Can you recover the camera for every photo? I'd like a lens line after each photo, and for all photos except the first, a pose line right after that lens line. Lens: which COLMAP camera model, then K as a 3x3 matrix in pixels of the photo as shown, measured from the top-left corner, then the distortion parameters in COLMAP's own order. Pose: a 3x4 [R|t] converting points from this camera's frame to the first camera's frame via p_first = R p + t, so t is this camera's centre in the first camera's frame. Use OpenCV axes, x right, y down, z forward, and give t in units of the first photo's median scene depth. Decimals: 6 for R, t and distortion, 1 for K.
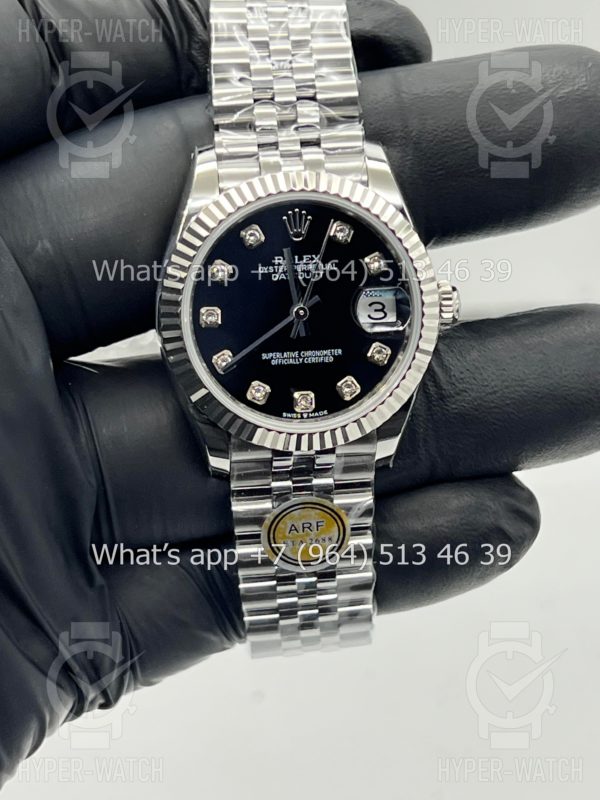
lens RADIAL K [[1776.7, 0, 300.0], [0, 1776.7, 400.0], [0, 0, 1]] dist [-0.052119, 0.376706]
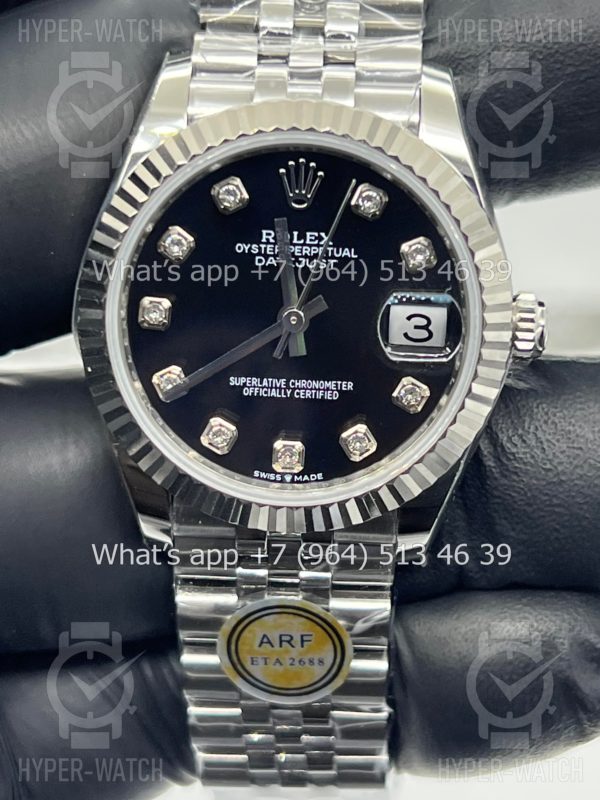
lens RADIAL K [[1776.7, 0, 300.0], [0, 1776.7, 400.0], [0, 0, 1]] dist [-0.052119, 0.376706]
pose [[0.986957, 0.101725, -0.124769, 0.085317], [-0.098925, 0.994688, 0.028452, -0.038432], [0.127000, -0.015738, 0.991778, 0.356957]]
